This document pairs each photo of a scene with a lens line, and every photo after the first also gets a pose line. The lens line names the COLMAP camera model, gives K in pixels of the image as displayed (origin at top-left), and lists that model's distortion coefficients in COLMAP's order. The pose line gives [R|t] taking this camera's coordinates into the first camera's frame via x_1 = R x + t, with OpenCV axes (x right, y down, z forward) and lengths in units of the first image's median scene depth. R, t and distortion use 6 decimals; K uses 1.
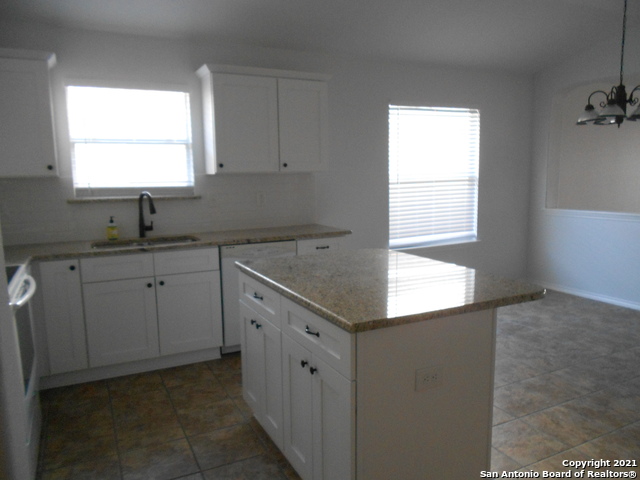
lens RADIAL K [[486.9, 0, 317.6], [0, 486.9, 245.7], [0, 0, 1]] dist [-0.002729, -0.007519]
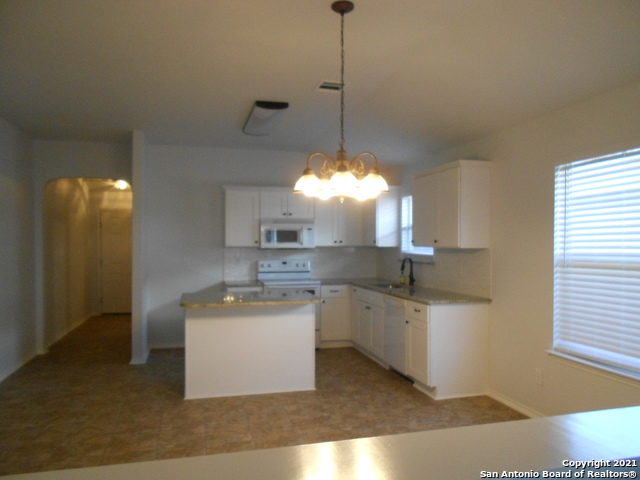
lens RADIAL K [[486.9, 0, 318.6], [0, 486.9, 244.9], [0, 0, 1]] dist [-0.002729, -0.007519]
pose [[-0.202233, 0.024912, -0.979021, 1.272733], [-0.139394, 0.988766, 0.053954, -0.193967], [0.969366, 0.147381, -0.196488, 1.019126]]
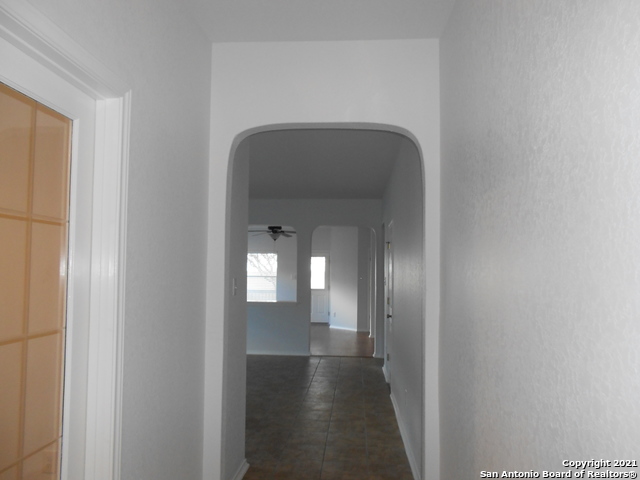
lens RADIAL K [[486.9, 0, 320.5], [0, 486.9, 241.5], [0, 0, 1]] dist [-0.002729, -0.007519]
pose [[0.507250, 0.079783, 0.858098, -3.973303], [0.107545, 0.982062, -0.154882, 0.314601], [-0.855062, 0.170848, 0.489571, -1.700061]]
